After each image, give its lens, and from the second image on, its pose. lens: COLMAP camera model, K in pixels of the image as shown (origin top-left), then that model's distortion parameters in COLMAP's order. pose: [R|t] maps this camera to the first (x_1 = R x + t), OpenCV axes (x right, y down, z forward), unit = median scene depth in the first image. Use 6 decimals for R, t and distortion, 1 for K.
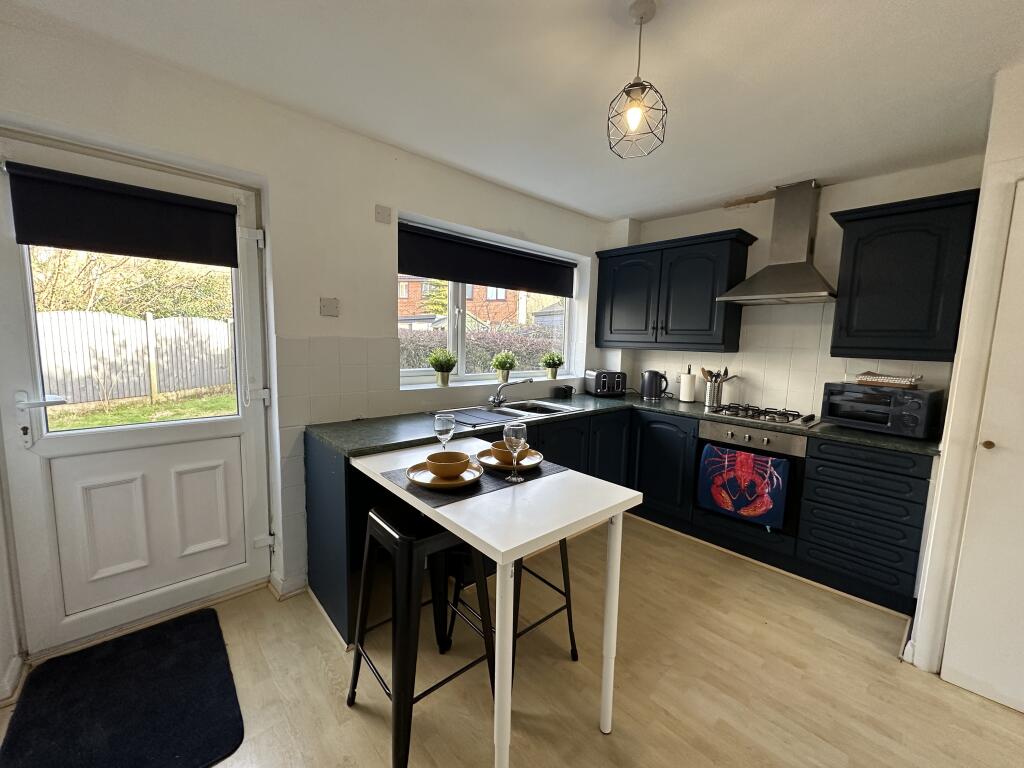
lens RADIAL K [[406.2, 0, 511.3], [0, 406.2, 382.7], [0, 0, 1]] dist [-0.003318, -0.000040]
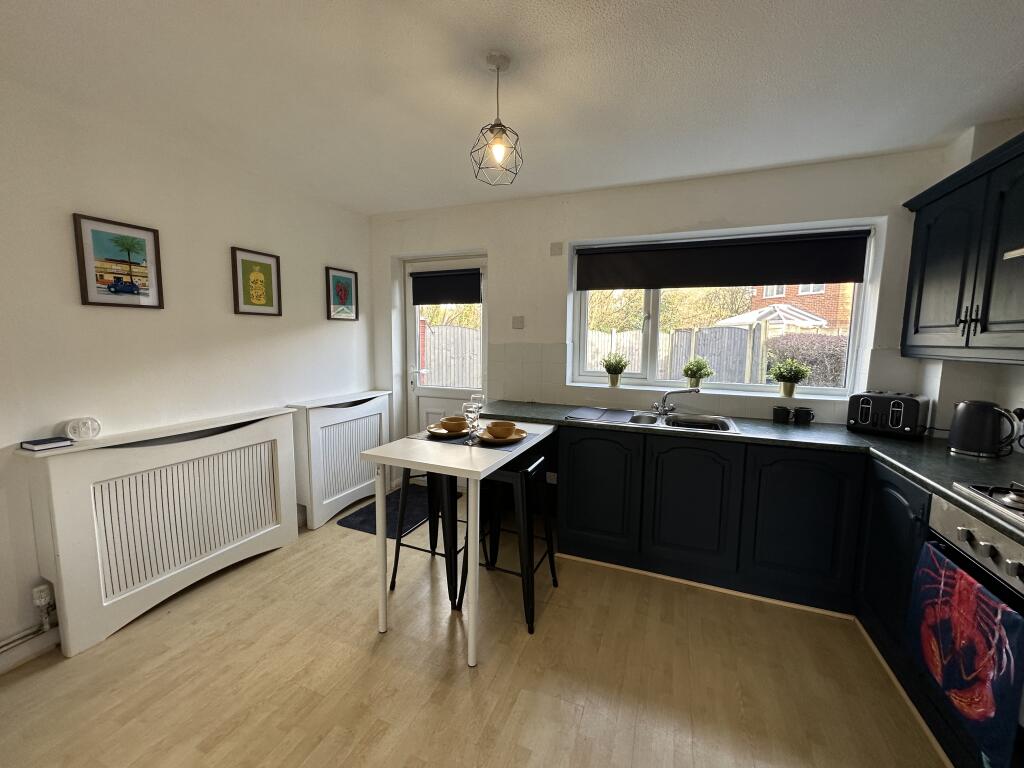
lens RADIAL K [[406.2, 0, 511.3], [0, 406.2, 382.7], [0, 0, 1]] dist [-0.003318, -0.000040]
pose [[0.429367, 0.076034, -0.899924, 0.690408], [-0.098393, 0.994457, 0.037076, -0.016300], [0.897754, 0.072628, 0.434468, 0.273649]]
